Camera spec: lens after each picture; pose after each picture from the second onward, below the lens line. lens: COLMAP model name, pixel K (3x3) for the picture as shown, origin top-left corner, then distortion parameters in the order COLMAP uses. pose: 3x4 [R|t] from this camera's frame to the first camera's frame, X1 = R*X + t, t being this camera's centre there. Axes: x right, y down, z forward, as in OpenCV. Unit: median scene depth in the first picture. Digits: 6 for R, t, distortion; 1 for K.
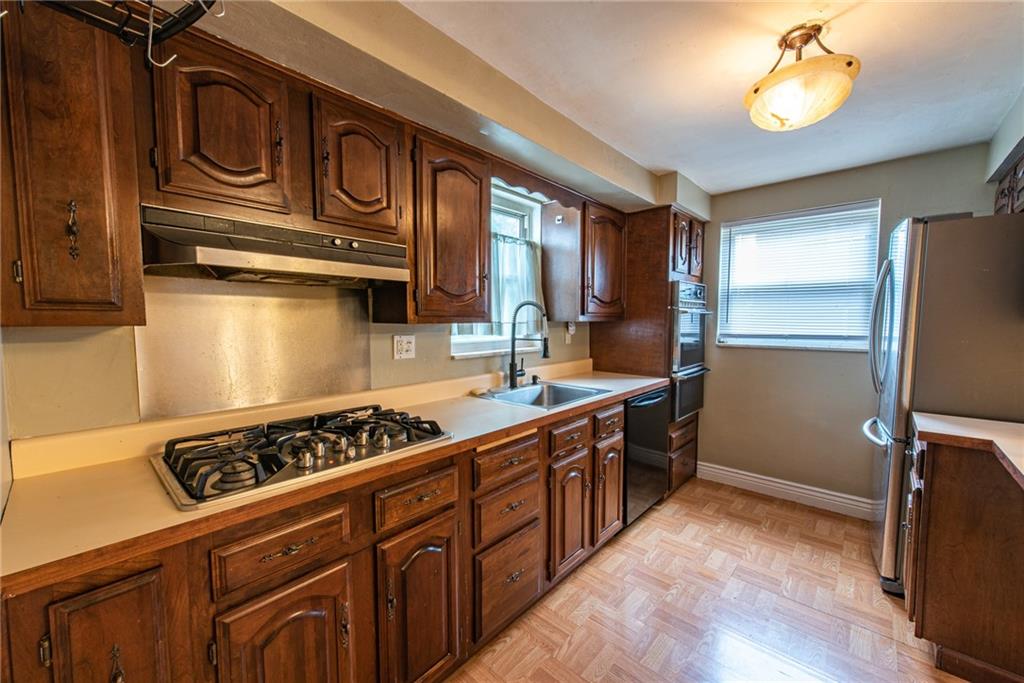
lens RADIAL K [[399.7, 0, 515.6], [0, 399.7, 344.7], [0, 0, 1]] dist [0.002094, -0.000173]
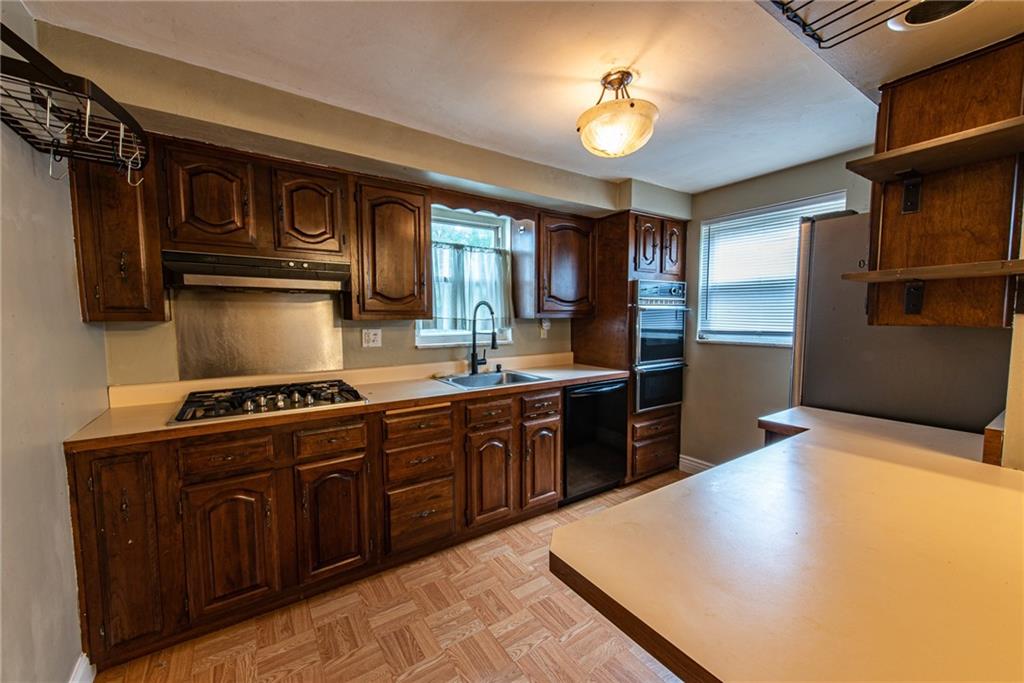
lens RADIAL K [[398.6, 0, 516.4], [0, 398.6, 345.2], [0, 0, 1]] dist [0.006825, 0.000108]
pose [[0.971948, 0.014759, -0.234733, 0.396517], [-0.012582, 0.999863, 0.010769, 0.007505], [0.234860, -0.007514, 0.972000, -0.131198]]
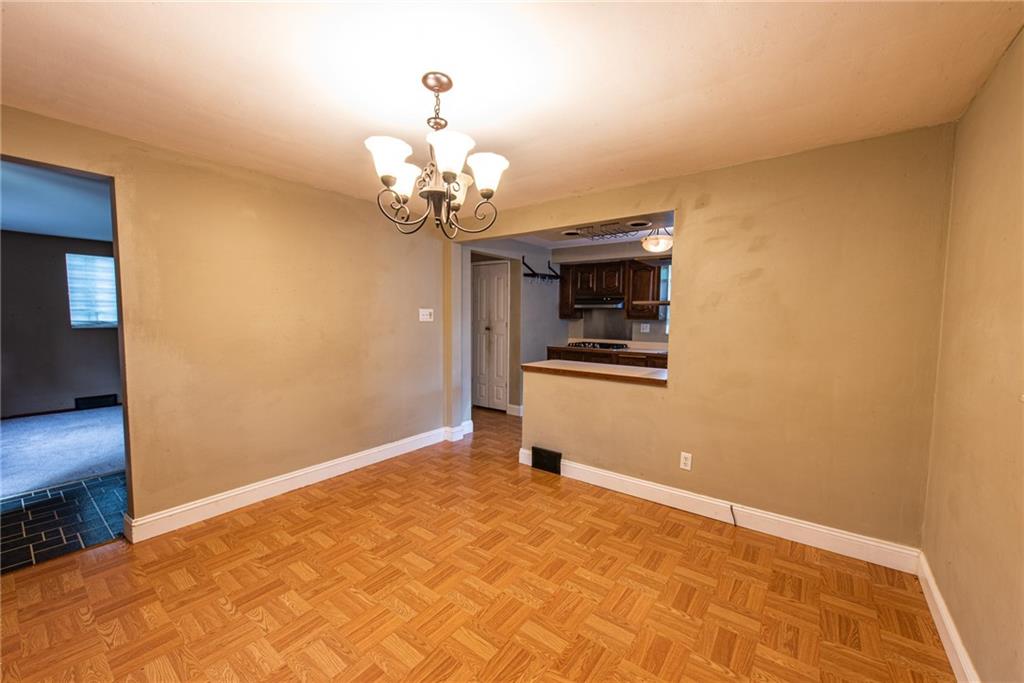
lens RADIAL K [[398.6, 0, 516.4], [0, 398.6, 345.2], [0, 0, 1]] dist [0.006825, 0.000108]
pose [[0.082775, 0.074809, -0.993756, 2.011141], [-0.075164, 0.994807, 0.068627, 0.001590], [0.993730, 0.069014, 0.087968, -0.128966]]
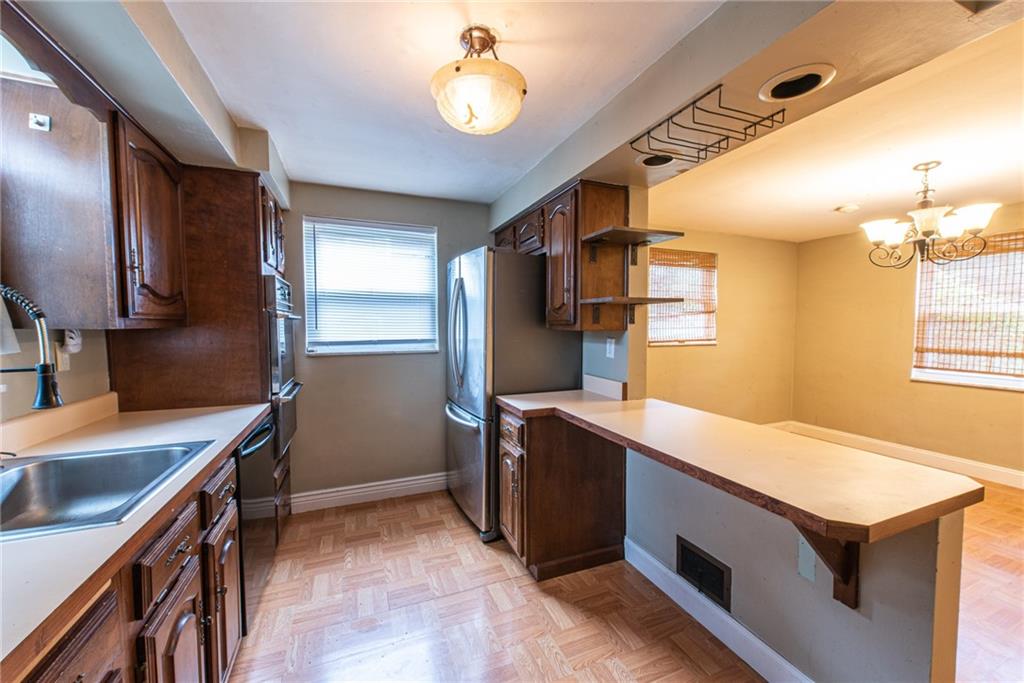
lens RADIAL K [[390.7, 0, 513.7], [0, 390.7, 344.5], [0, 0, 1]] dist [-0.002835, 0.000056]
pose [[0.436081, -0.043475, 0.898857, -0.087295], [0.059094, 0.998060, 0.019604, -0.015704], [-0.897965, 0.044568, 0.437804, 0.296126]]
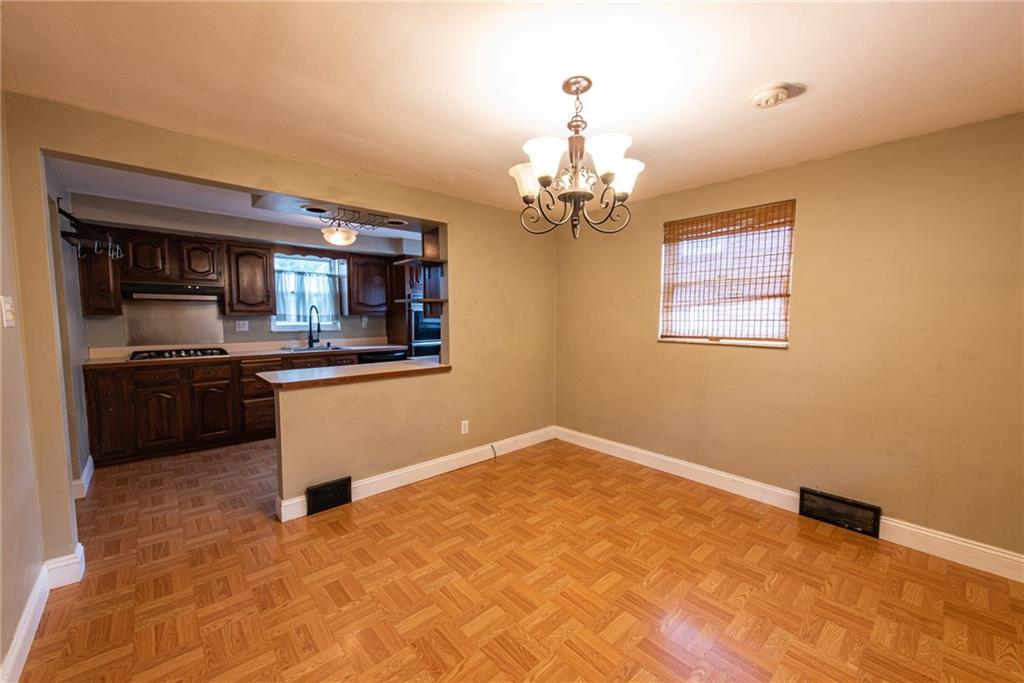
lens RADIAL K [[402.6, 0, 514.1], [0, 402.6, 344.0], [0, 0, 1]] dist [0.012746, -0.000279]
pose [[0.994304, 0.011498, -0.105955, 1.255791], [-0.010507, 0.999896, 0.009900, 0.058510], [0.106058, -0.008730, 0.994322, -0.958163]]
